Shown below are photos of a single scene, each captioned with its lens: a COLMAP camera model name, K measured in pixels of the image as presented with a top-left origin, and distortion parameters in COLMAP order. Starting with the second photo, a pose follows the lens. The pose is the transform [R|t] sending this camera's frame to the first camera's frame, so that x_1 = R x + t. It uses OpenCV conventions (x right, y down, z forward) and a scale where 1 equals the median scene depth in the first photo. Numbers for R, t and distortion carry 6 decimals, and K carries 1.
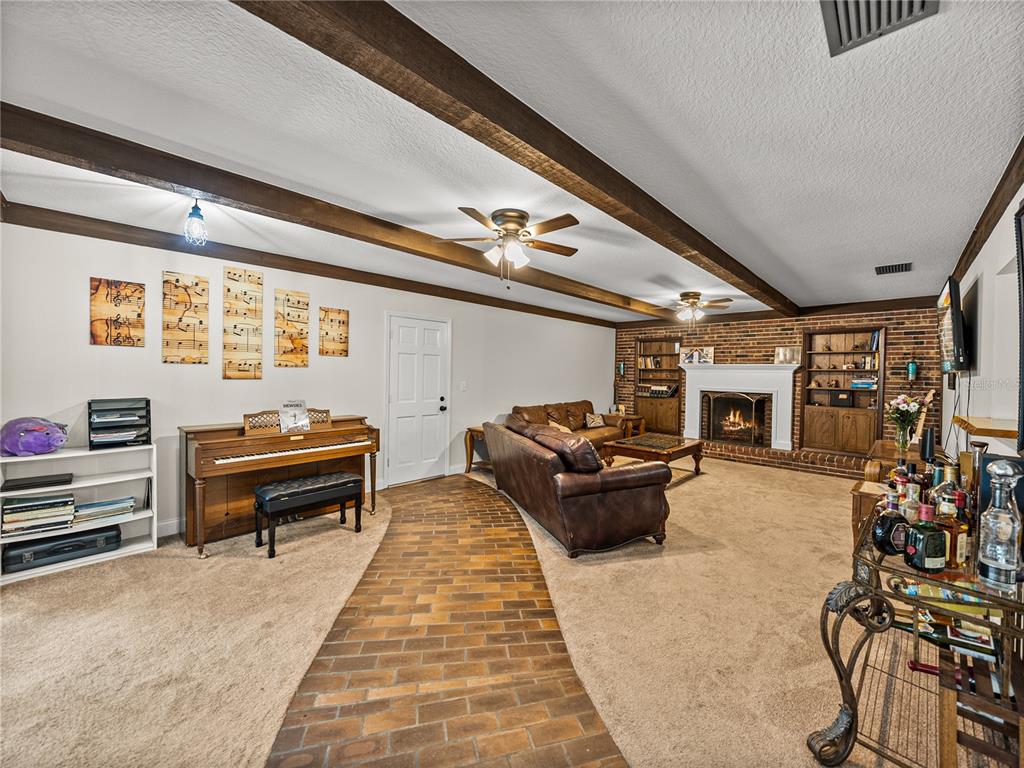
lens RADIAL K [[397.8, 0, 511.8], [0, 397.8, 372.7], [0, 0, 1]] dist [0.001583, -0.000027]
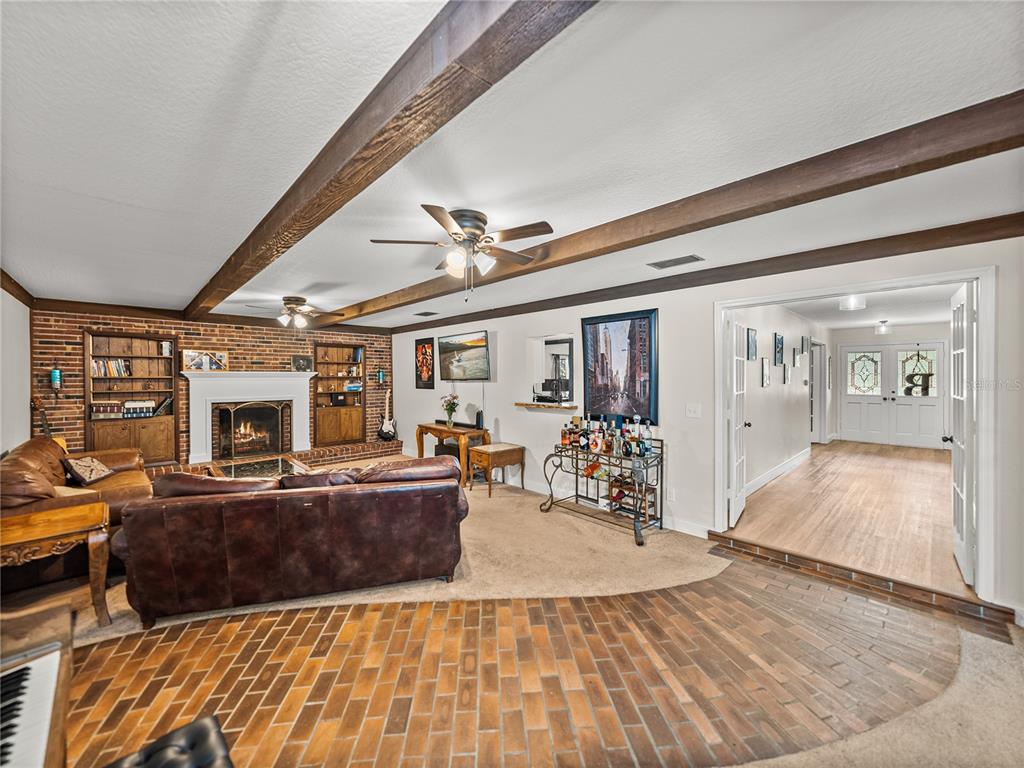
lens RADIAL K [[402.2, 0, 512.5], [0, 402.2, 380.1], [0, 0, 1]] dist [-0.001345, -0.000259]
pose [[0.036940, -0.026967, 0.998954, -0.476216], [0.002676, 0.999635, 0.026887, -0.033295], [-0.999314, 0.001680, 0.036999, 0.470799]]
